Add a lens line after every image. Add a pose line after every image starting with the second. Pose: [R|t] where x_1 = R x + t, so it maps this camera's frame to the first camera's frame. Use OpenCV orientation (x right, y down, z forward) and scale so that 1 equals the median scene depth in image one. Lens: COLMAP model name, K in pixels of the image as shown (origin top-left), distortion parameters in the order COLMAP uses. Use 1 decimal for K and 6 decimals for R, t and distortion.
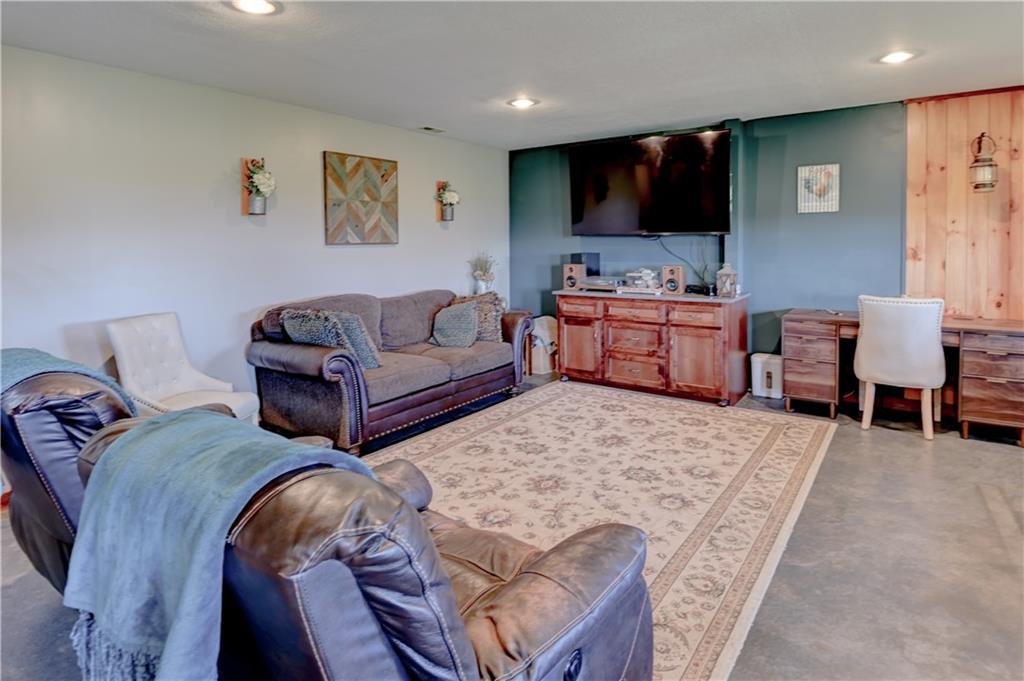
lens RADIAL K [[557.3, 0, 515.8], [0, 557.3, 258.1], [0, 0, 1]] dist [-0.027395, -0.000545]
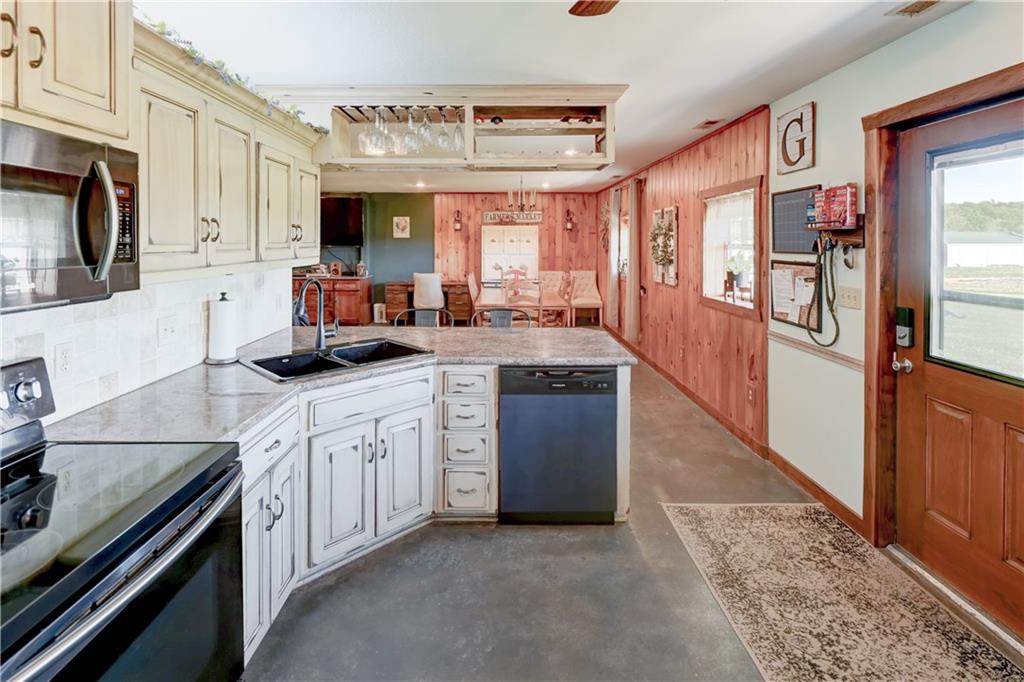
lens RADIAL K [[491.6, 0, 493.2], [0, 491.6, 250.8], [0, 0, 1]] dist [-0.001075, -0.001693]
pose [[0.817039, 0.003736, 0.576570, -0.302089], [0.006004, 0.999870, -0.014986, 0.002340], [-0.576551, 0.015706, 0.816910, -0.852559]]
